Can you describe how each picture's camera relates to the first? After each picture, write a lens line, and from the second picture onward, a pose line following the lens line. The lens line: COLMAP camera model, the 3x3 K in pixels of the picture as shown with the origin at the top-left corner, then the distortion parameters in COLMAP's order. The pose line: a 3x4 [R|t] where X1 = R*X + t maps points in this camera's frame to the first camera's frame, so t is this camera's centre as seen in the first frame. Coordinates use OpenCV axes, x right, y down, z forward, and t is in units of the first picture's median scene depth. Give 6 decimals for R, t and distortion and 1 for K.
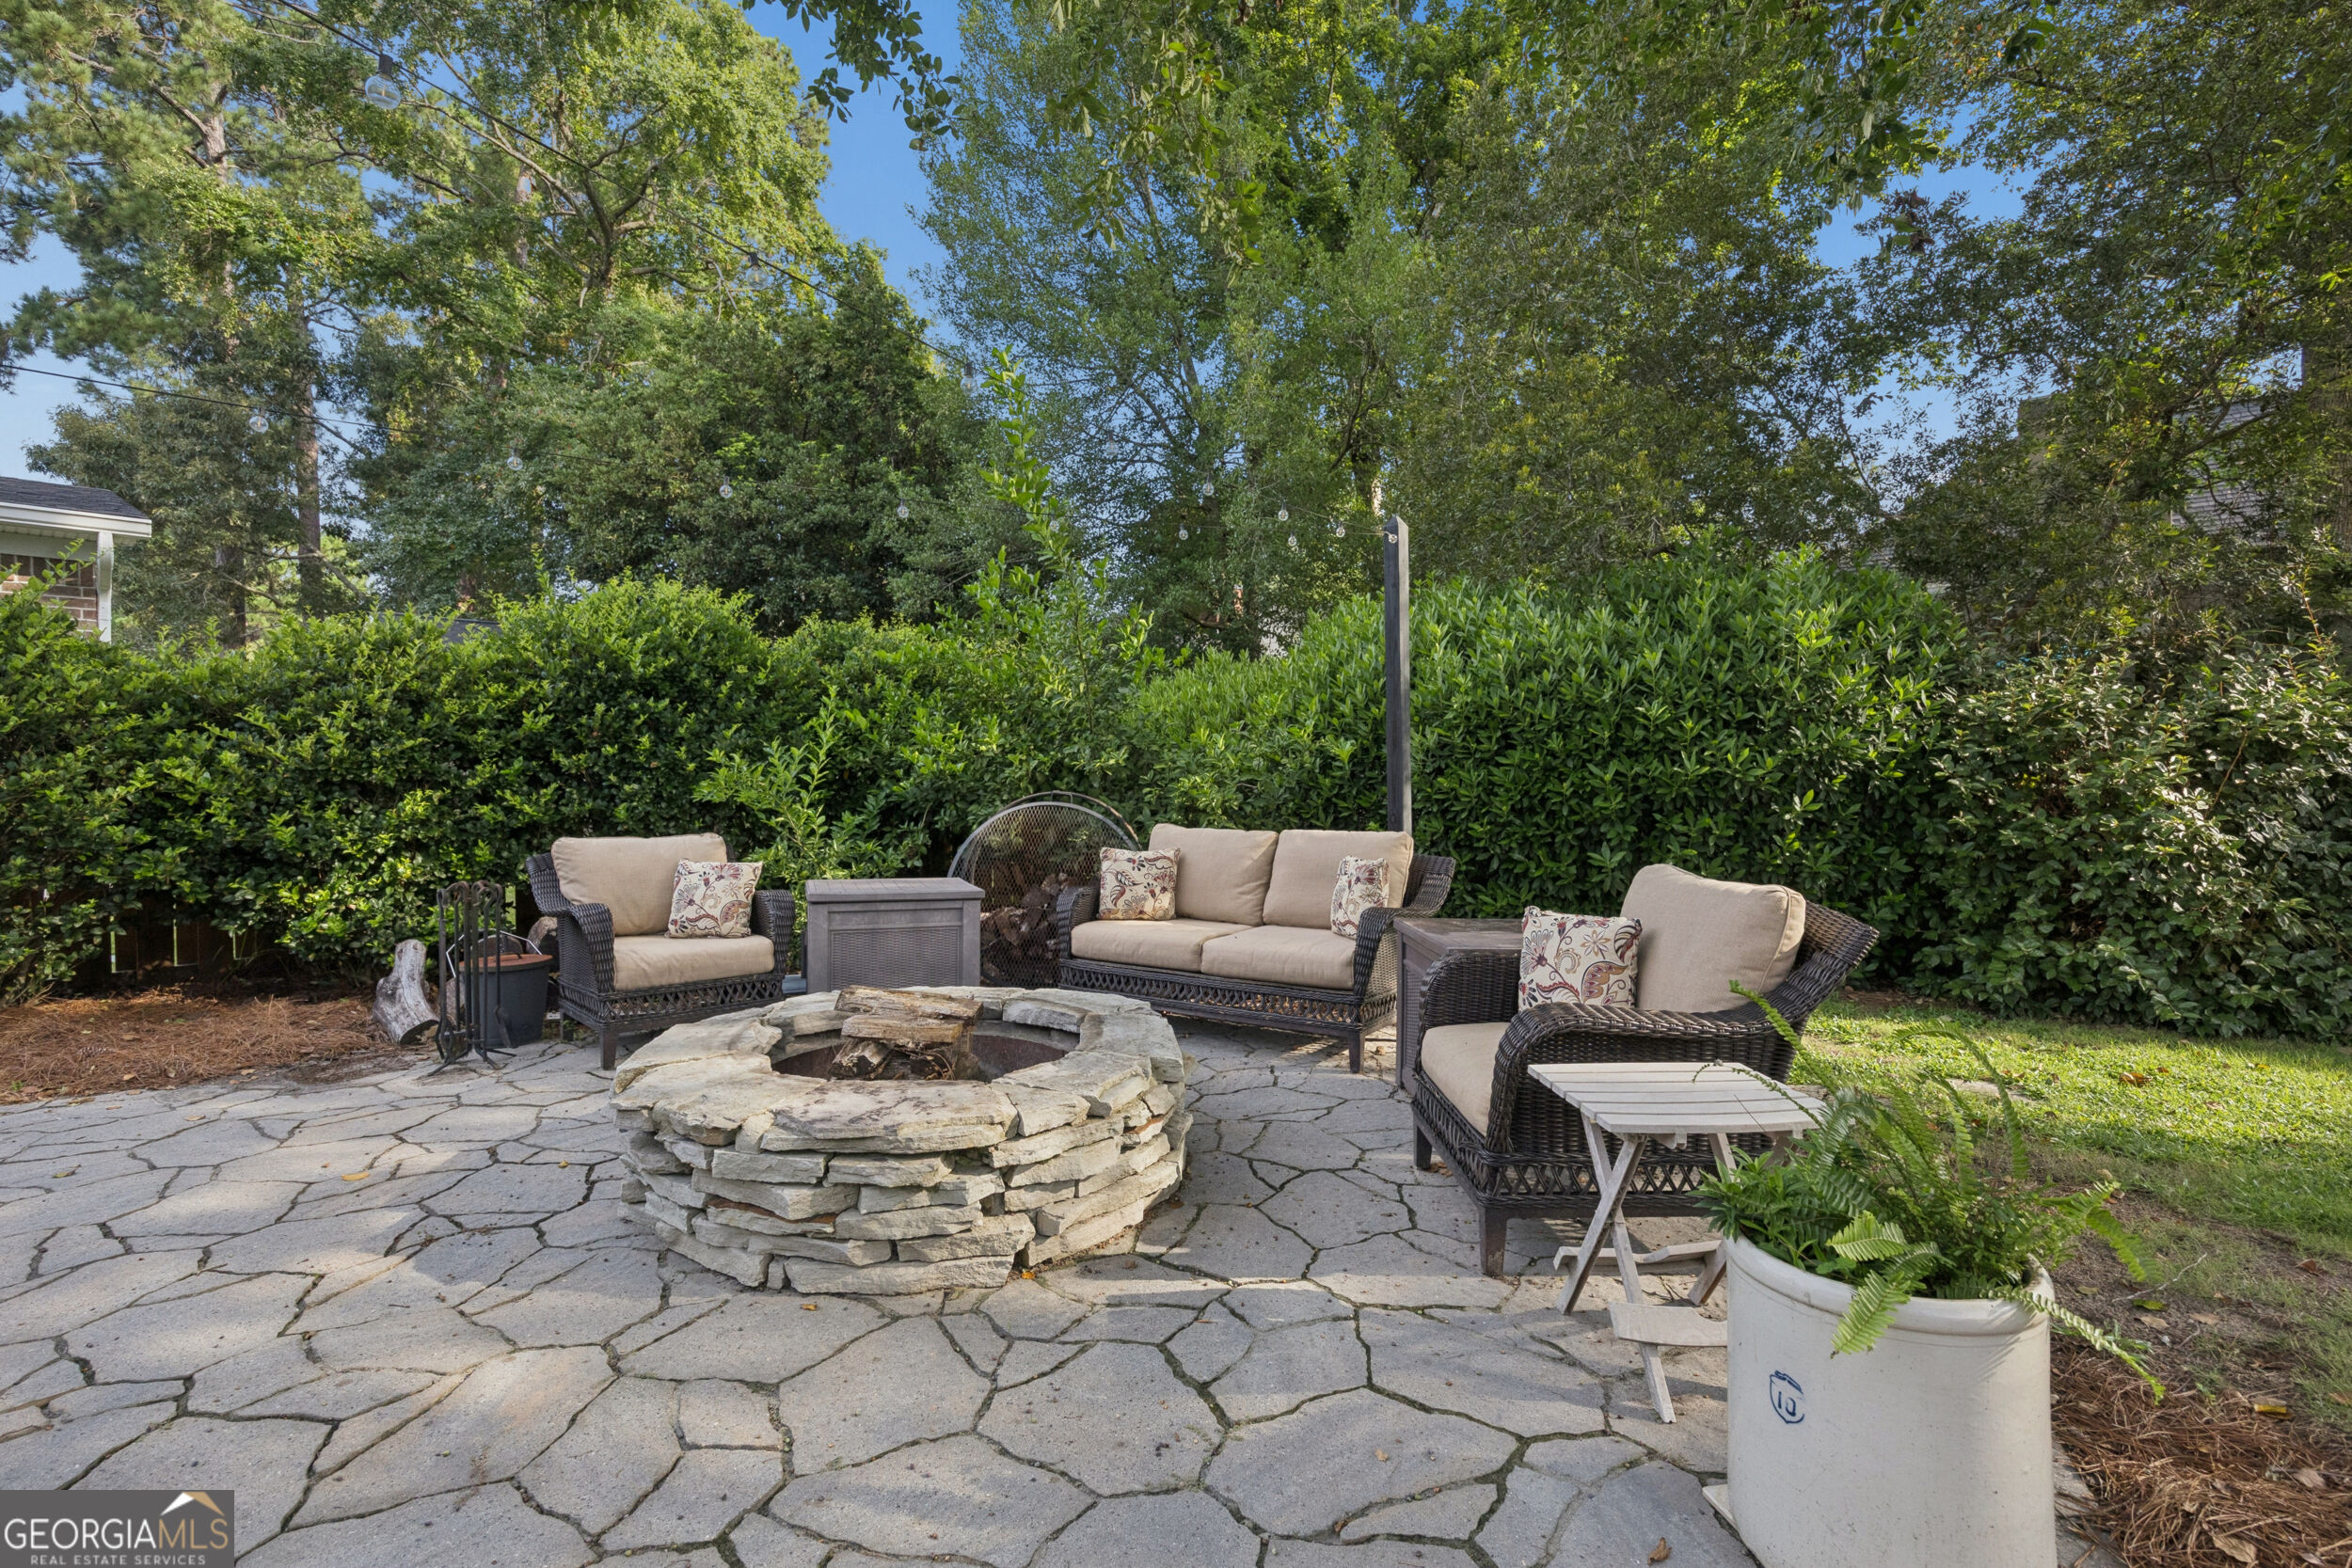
lens RADIAL K [[1051.4, 0, 1176.0], [0, 1051.4, 784.0], [0, 0, 1]] dist [-0.011462, 0.000150]
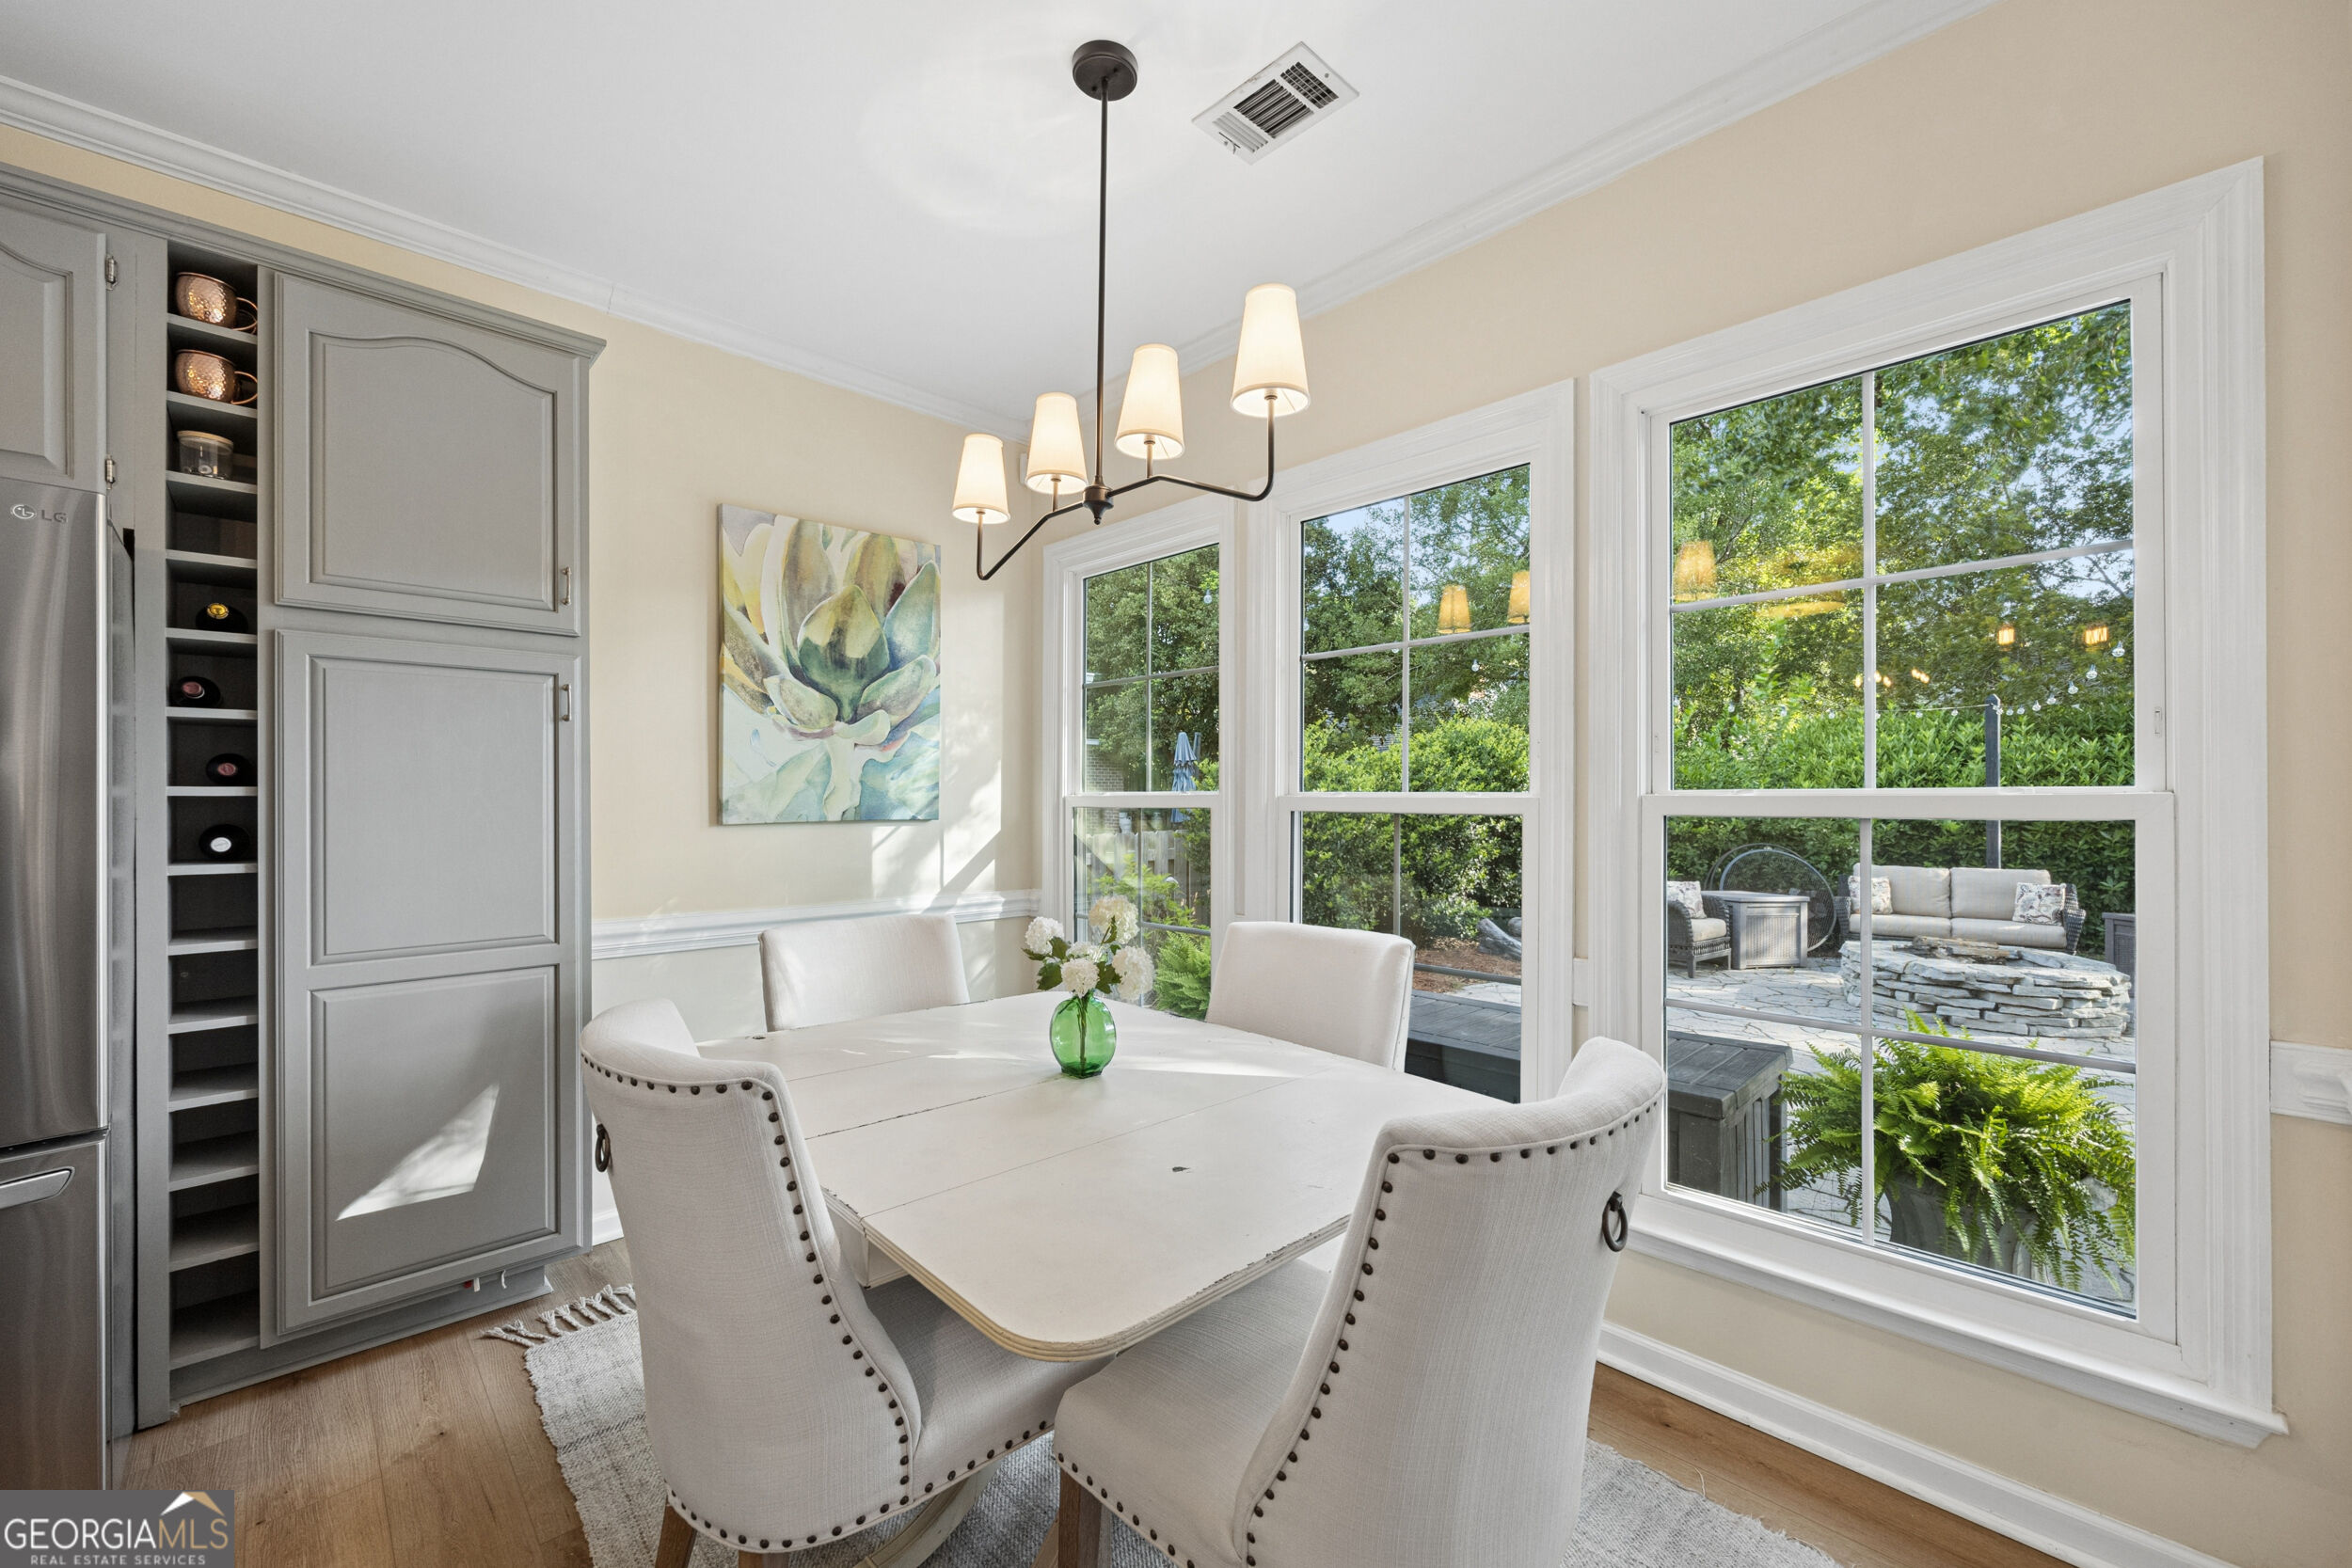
lens RADIAL K [[924.0, 0, 1176.0], [0, 924.0, 784.0], [0, 0, 1]] dist [-0.009140, 0.000119]
pose [[0.993402, 0.003814, -0.114624, -1.121525], [-0.006761, 0.999656, -0.025326, -0.056268], [0.114488, 0.025933, 0.993086, -0.813519]]
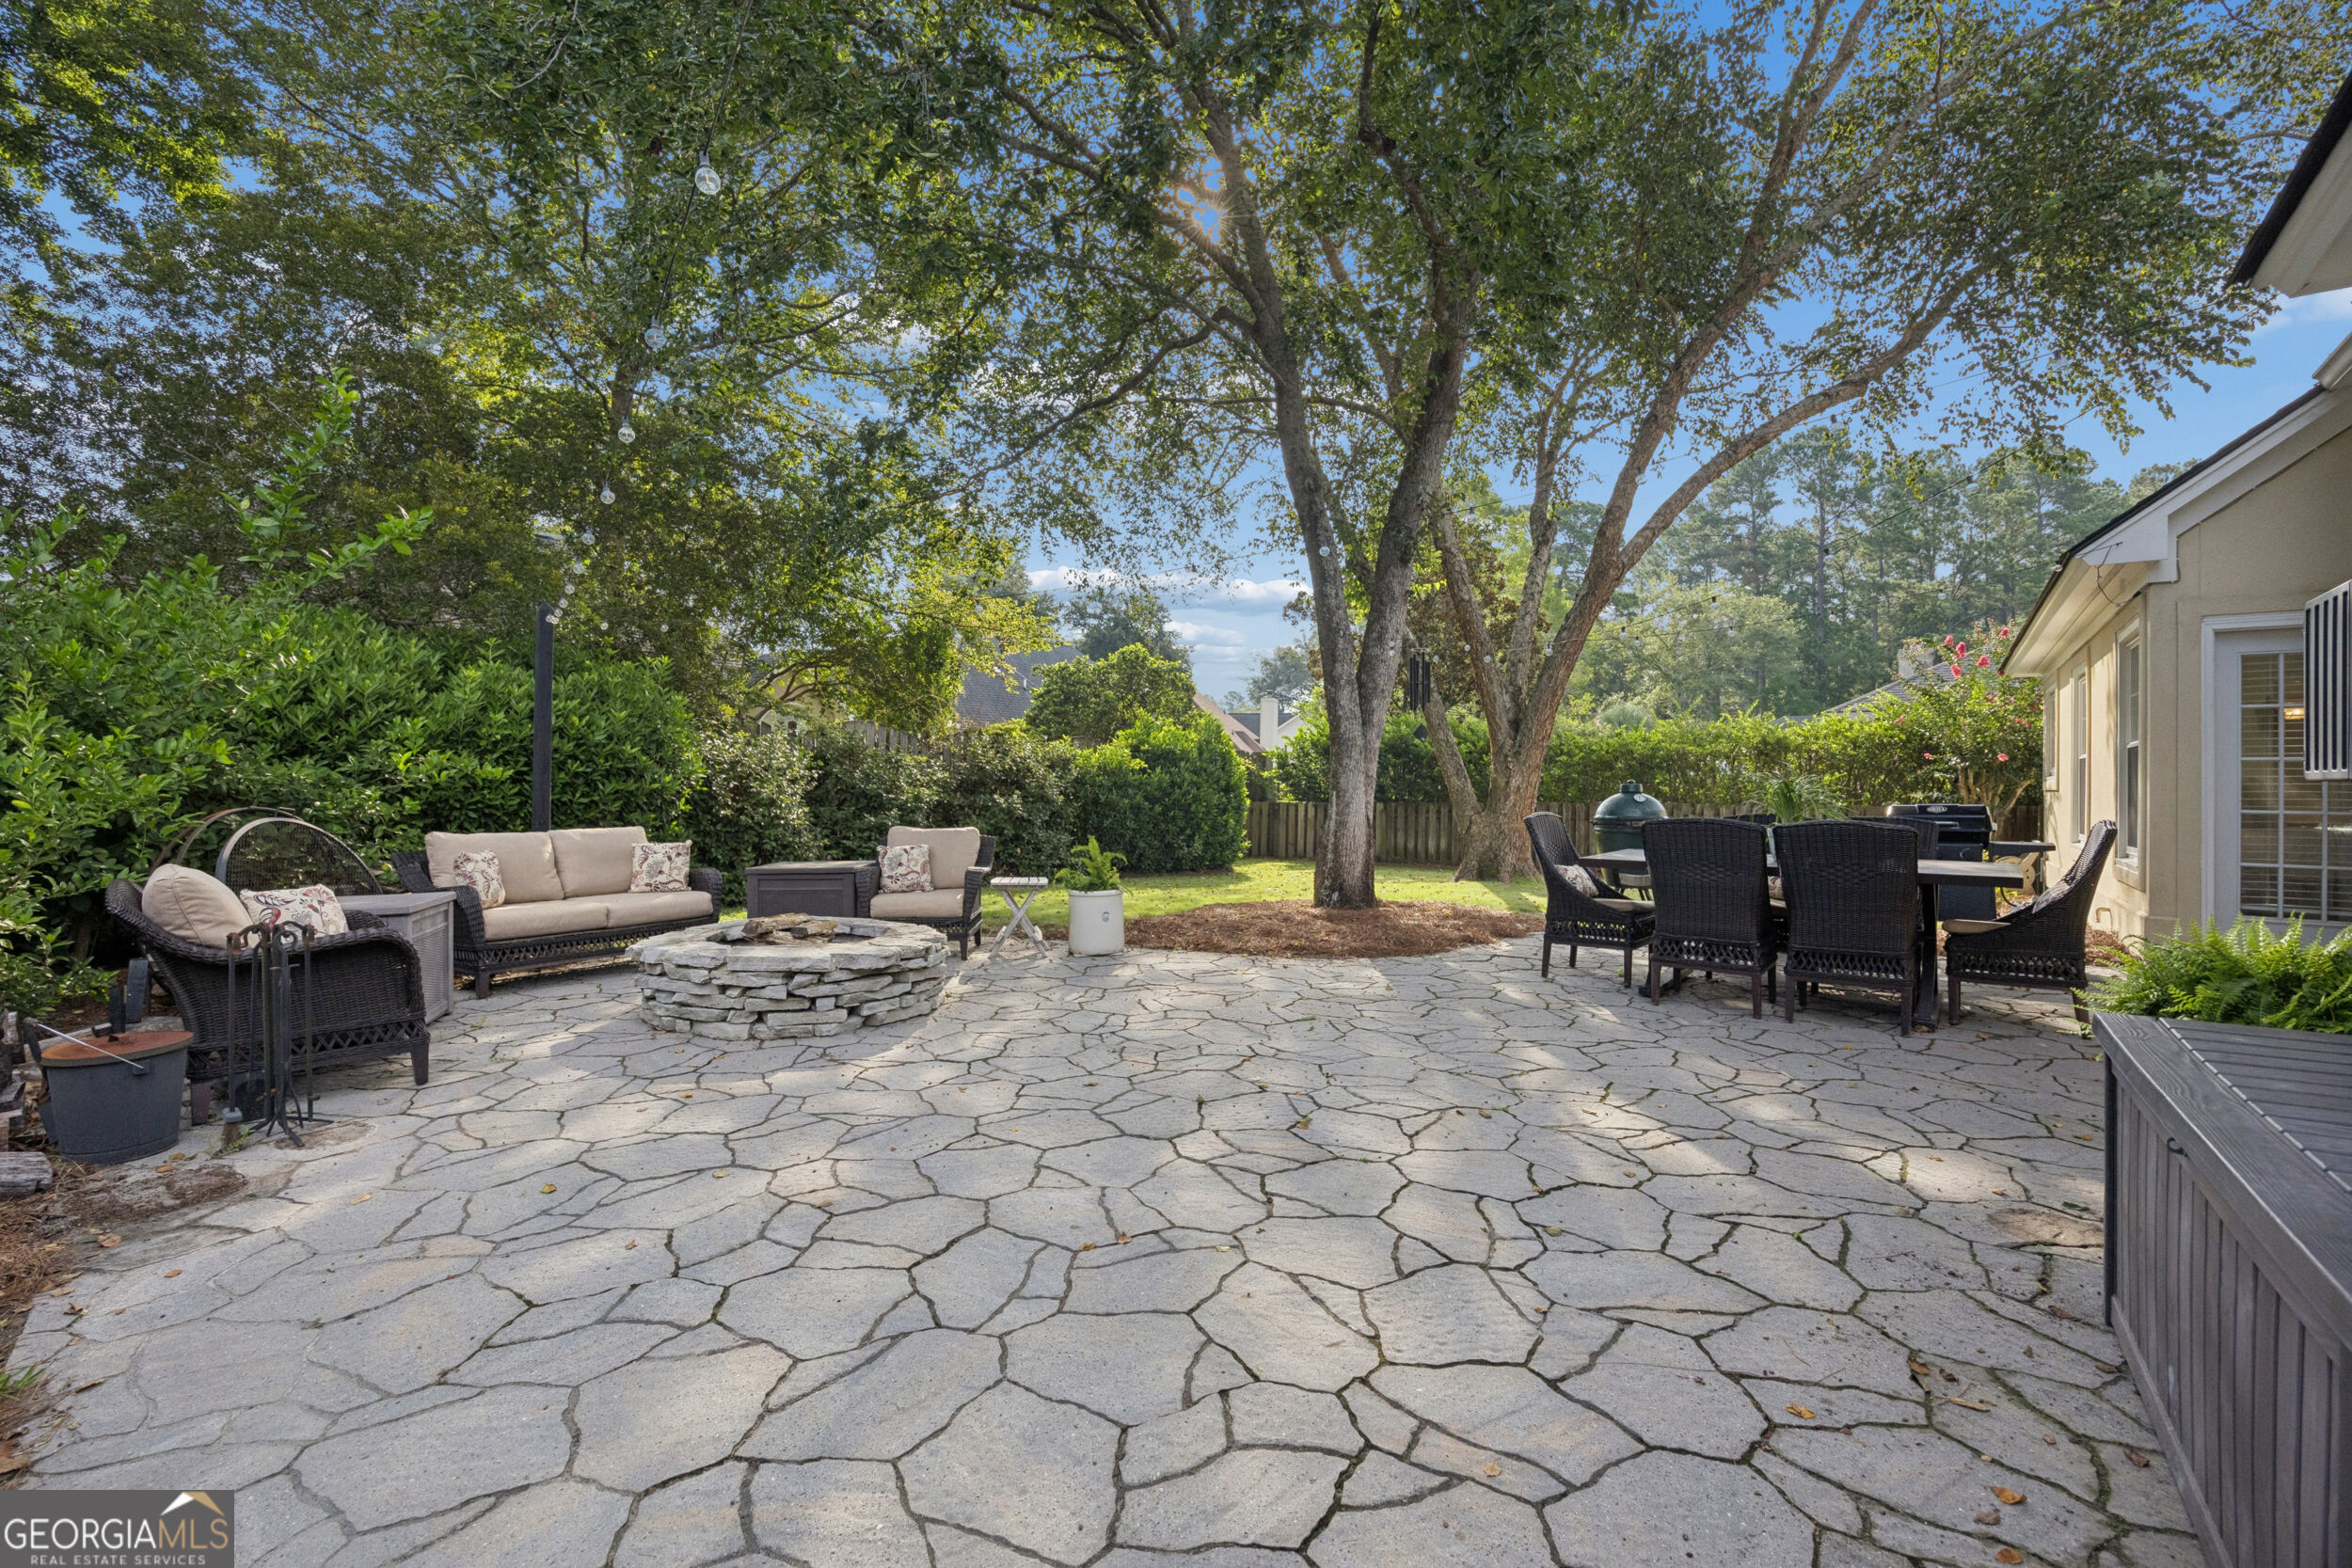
lens RADIAL K [[1001.4, 0, 1176.0], [0, 1001.4, 784.0], [0, 0, 1]] dist [-0.019847, 0.000341]
pose [[-0.054485, 0.004486, 0.998504, -1.246106], [-0.000364, 0.999990, -0.004512, -0.010700], [-0.998514, -0.000610, -0.054483, 0.267942]]
